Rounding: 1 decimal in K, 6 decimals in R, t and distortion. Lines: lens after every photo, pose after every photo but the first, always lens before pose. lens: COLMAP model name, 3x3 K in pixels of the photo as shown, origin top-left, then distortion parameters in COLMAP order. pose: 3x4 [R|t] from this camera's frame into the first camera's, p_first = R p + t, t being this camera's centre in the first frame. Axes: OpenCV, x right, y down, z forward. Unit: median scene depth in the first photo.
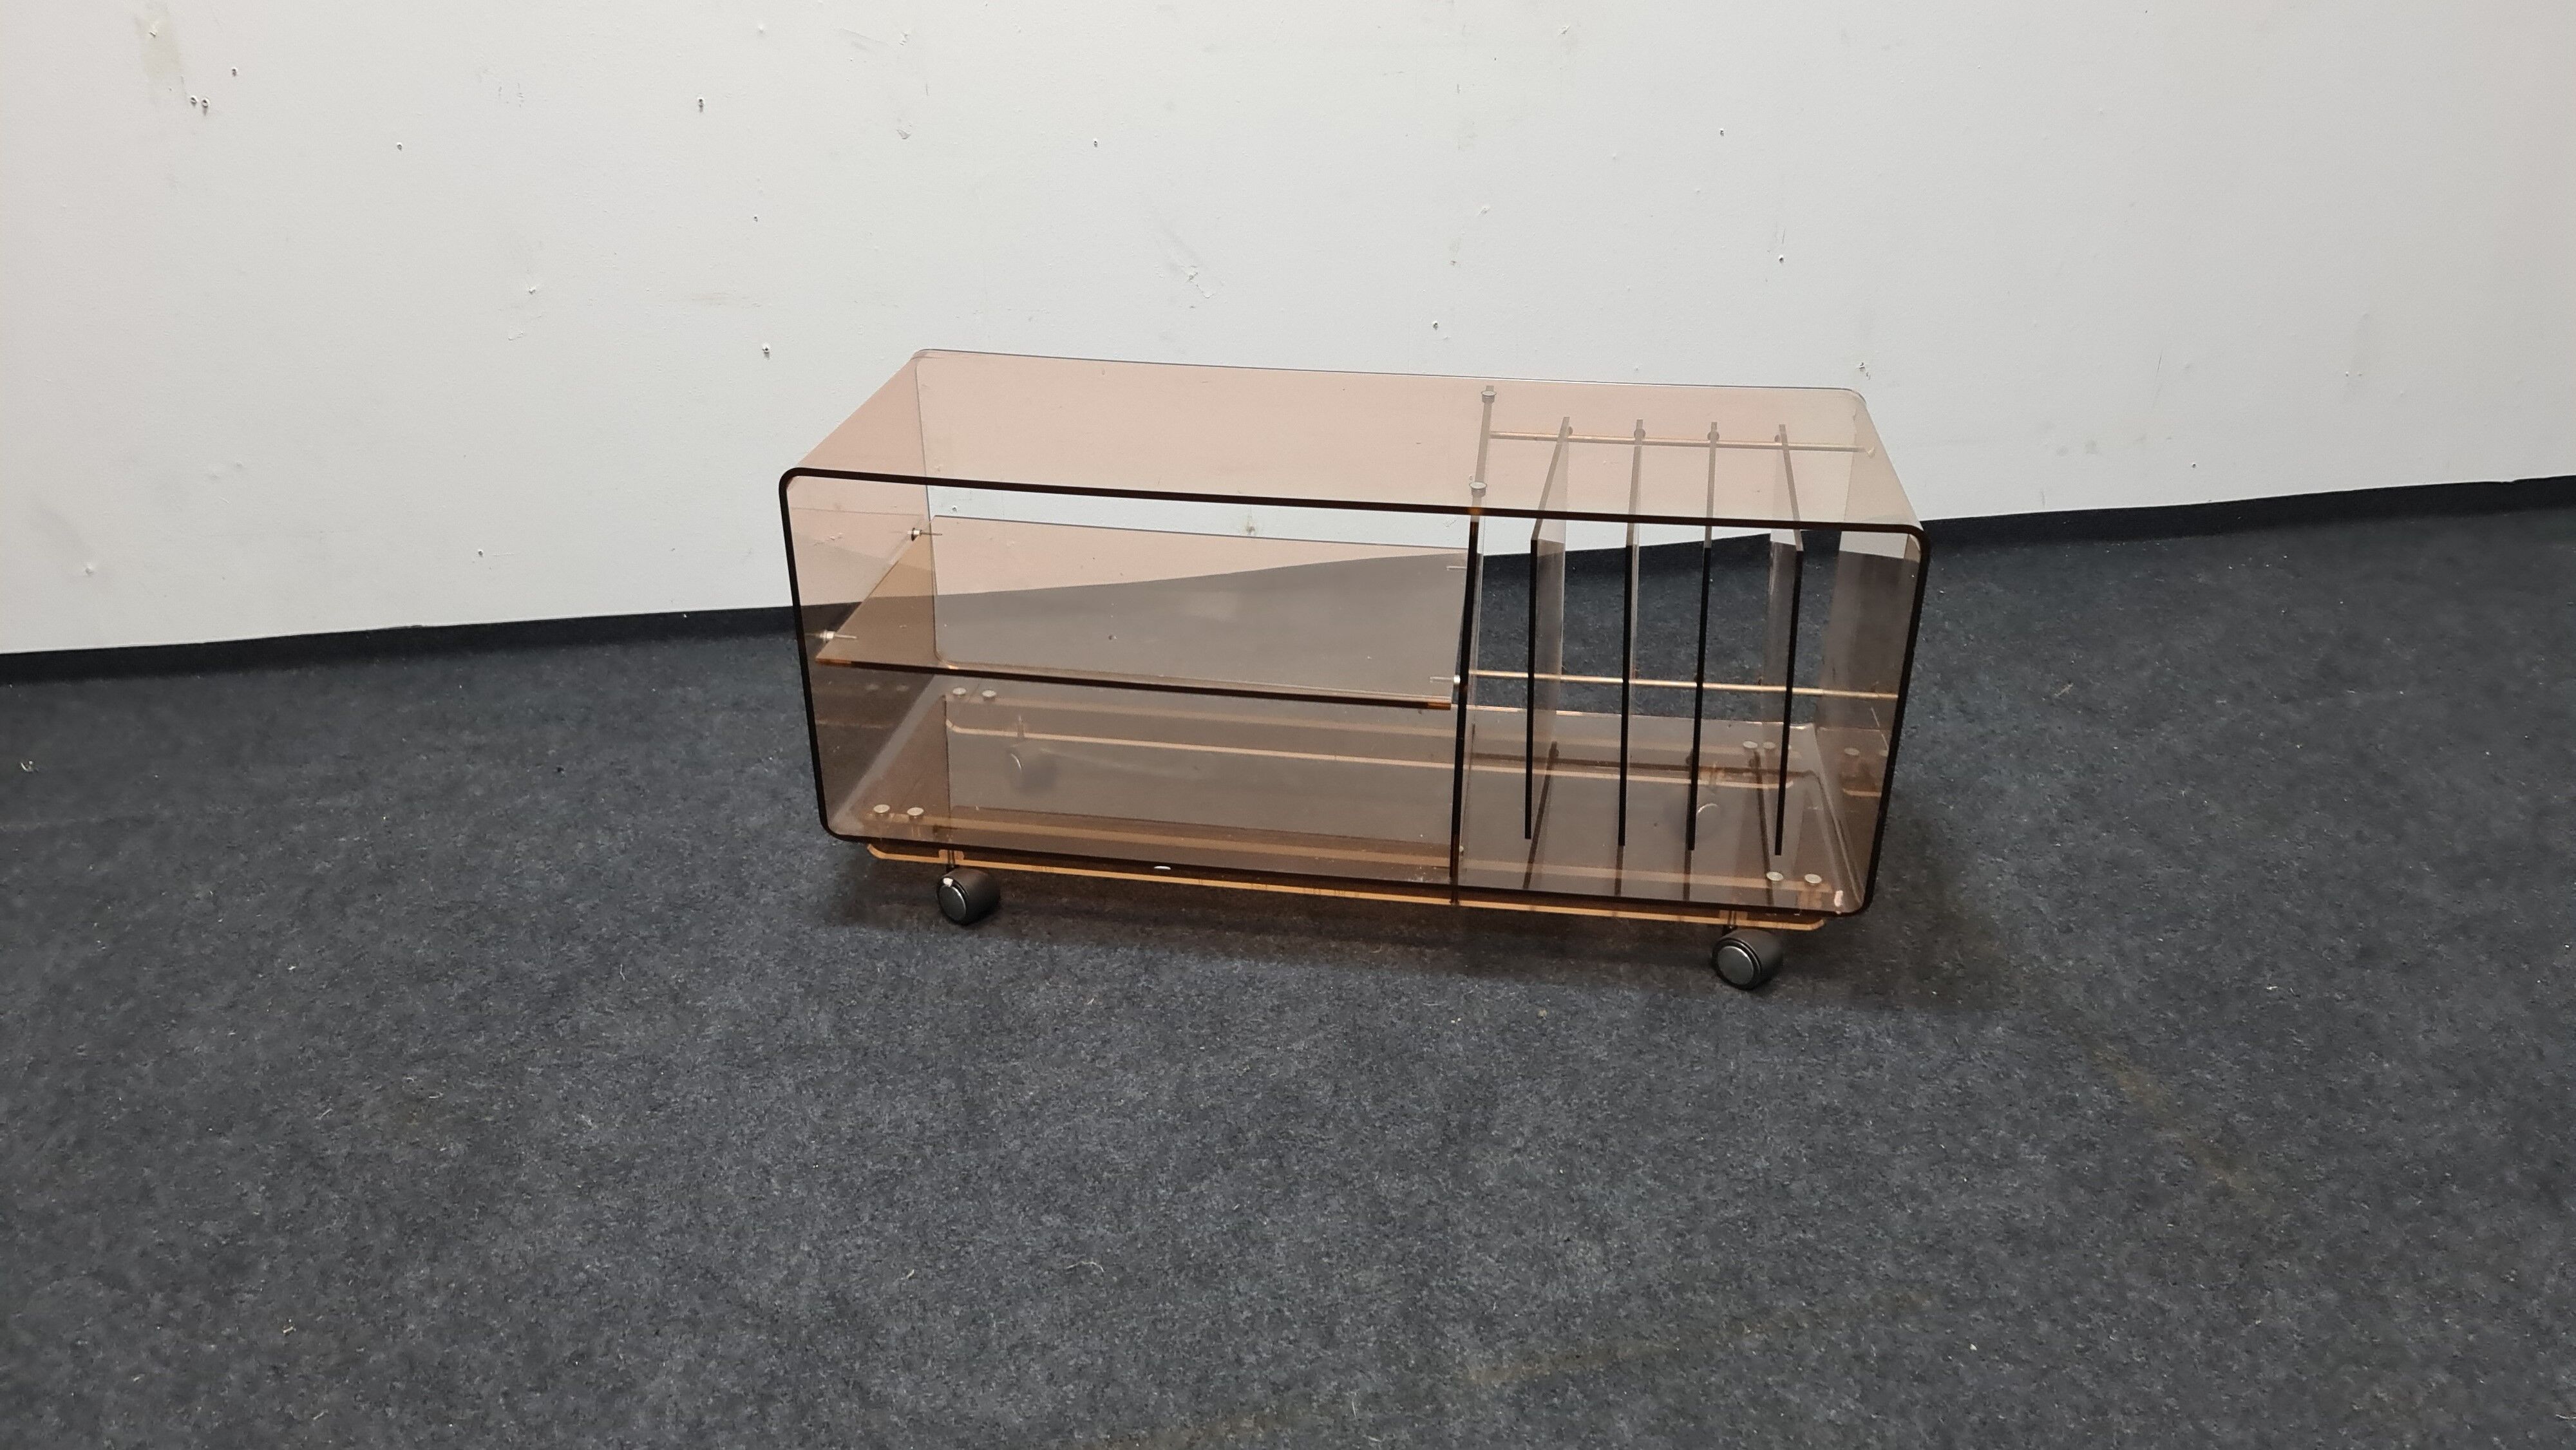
lens RADIAL K [[1909.6, 0, 1272.0], [0, 1909.6, 686.0], [0, 0, 1]] dist [0.055448, -0.059827]
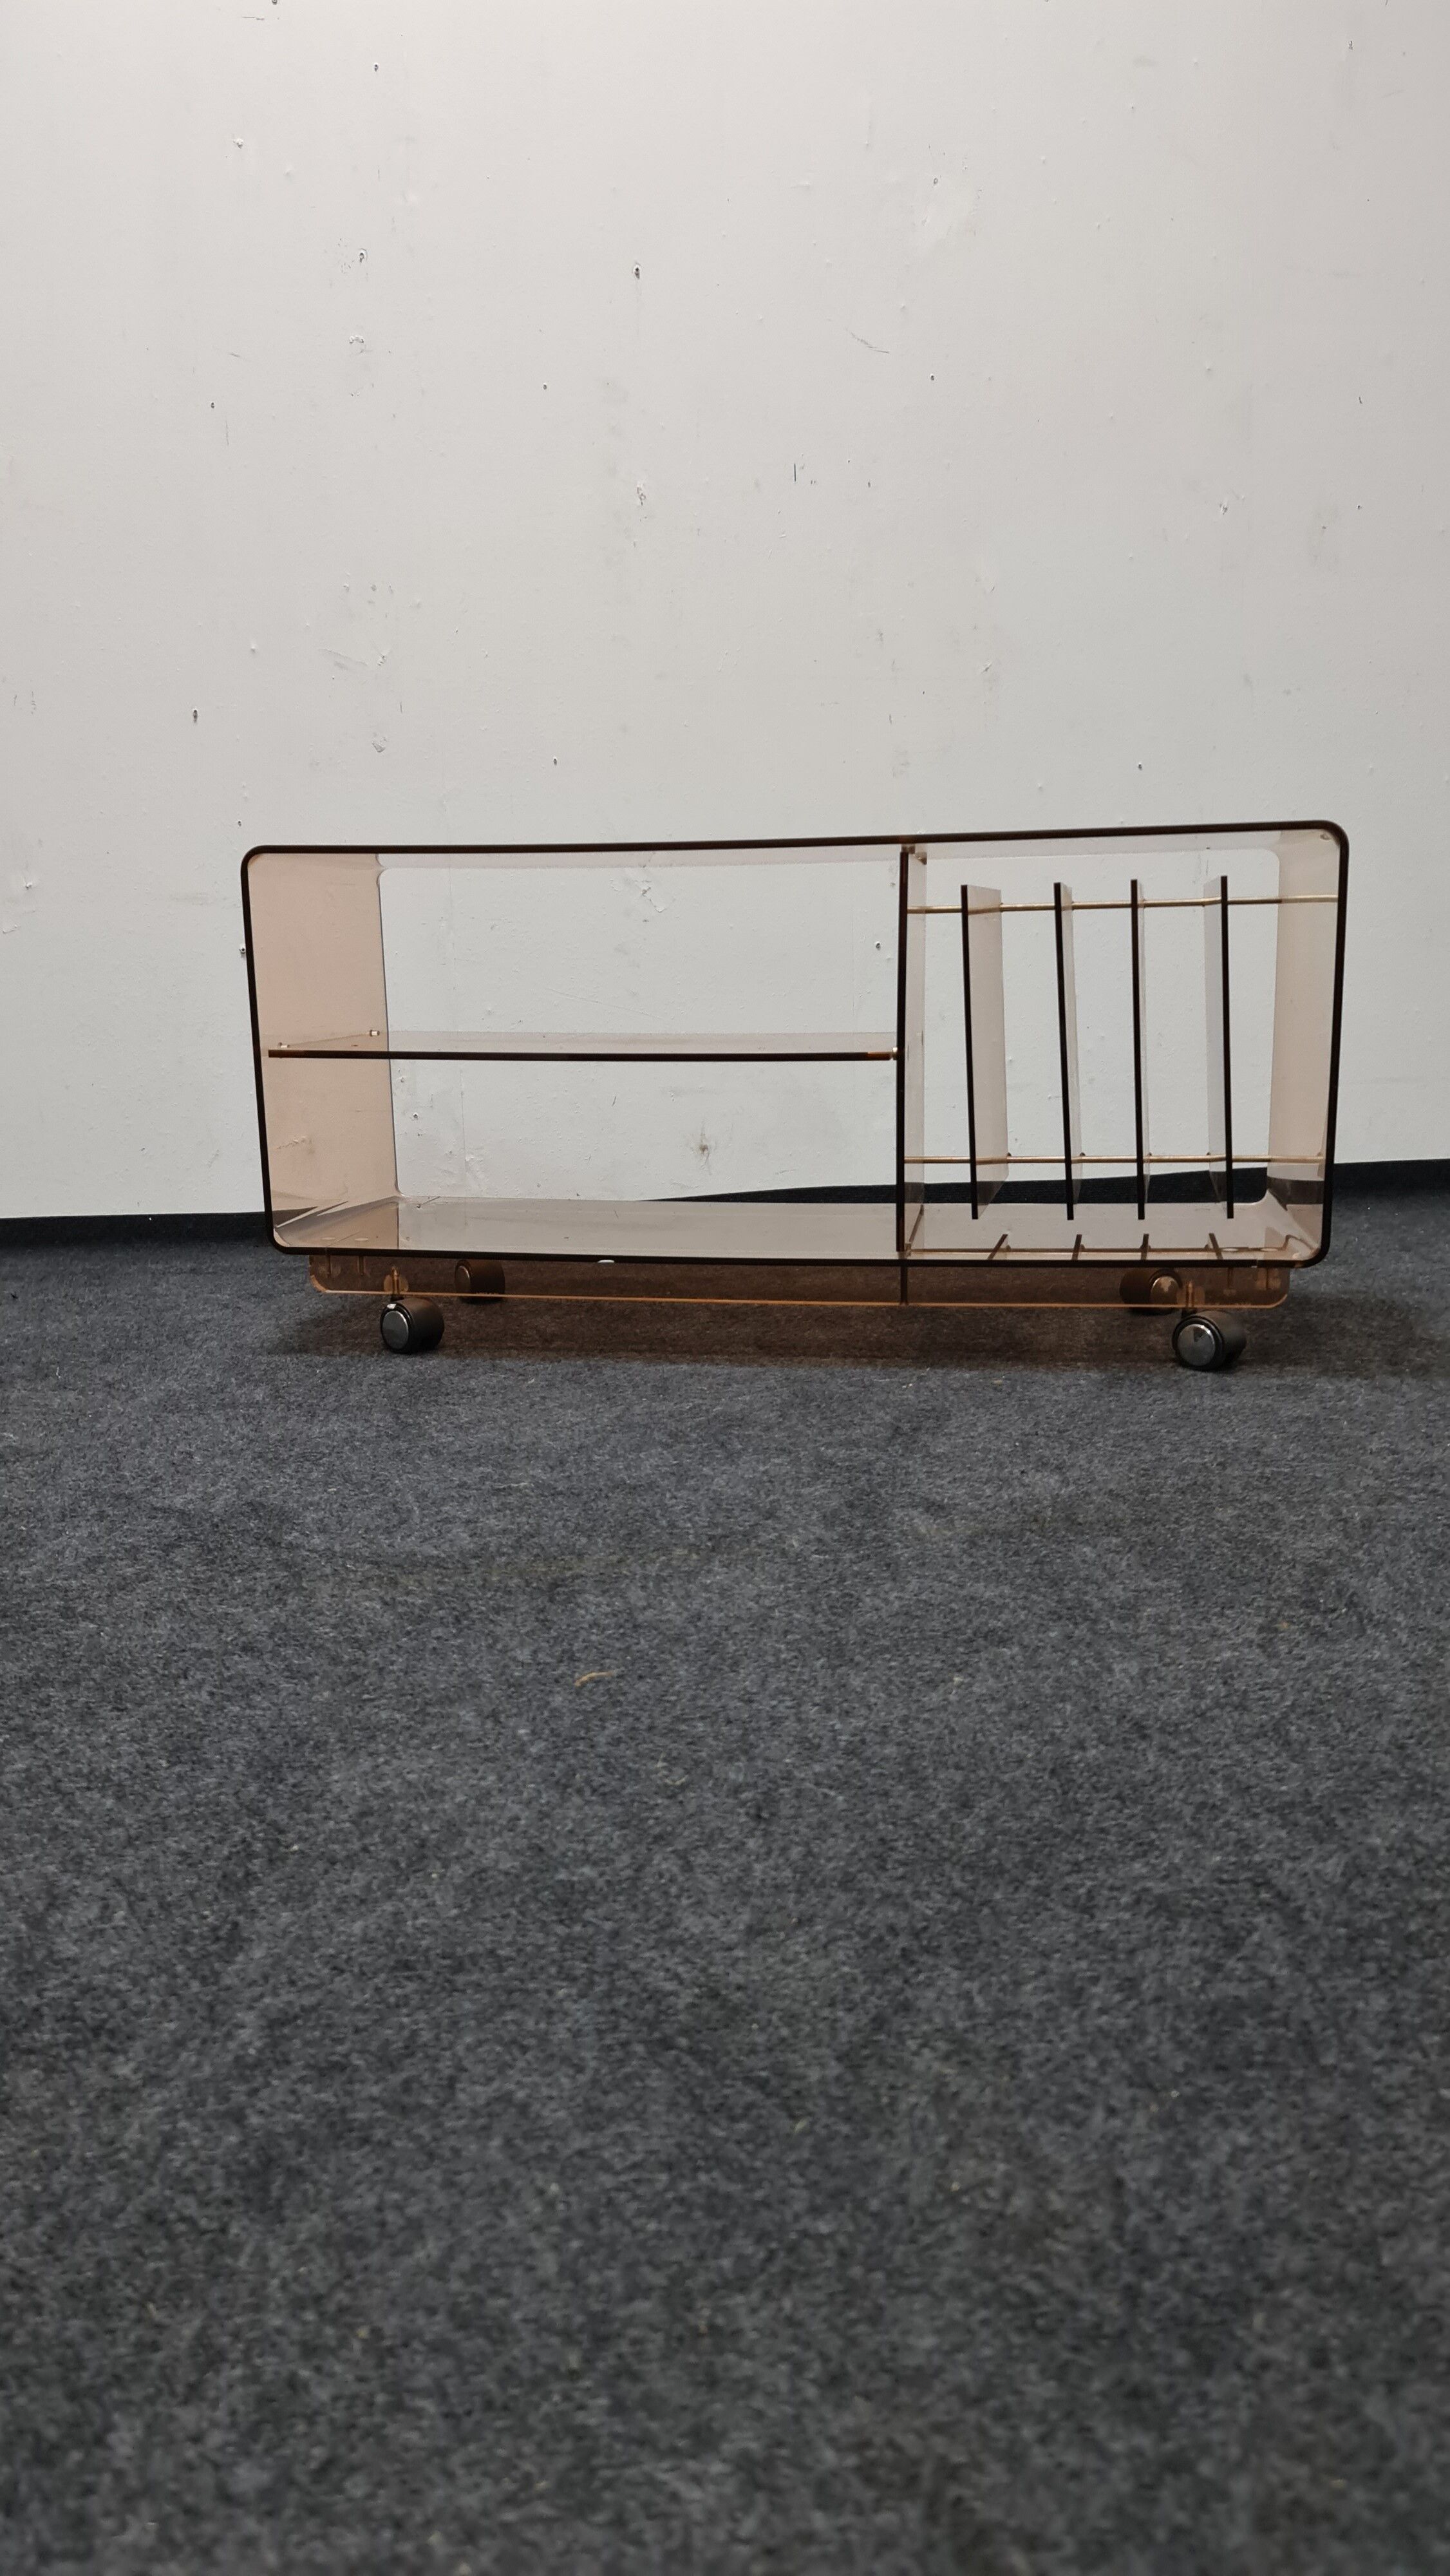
lens RADIAL K [[1909.6, 0, 686.9], [0, 1909.6, 1296.9], [0, 0, 1]] dist [0.055448, -0.059827]
pose [[0.999377, -0.014372, -0.032225, 0.017704], [0.005205, 0.963341, -0.268228, 0.414067], [0.034899, 0.267893, 0.962816, 0.058142]]
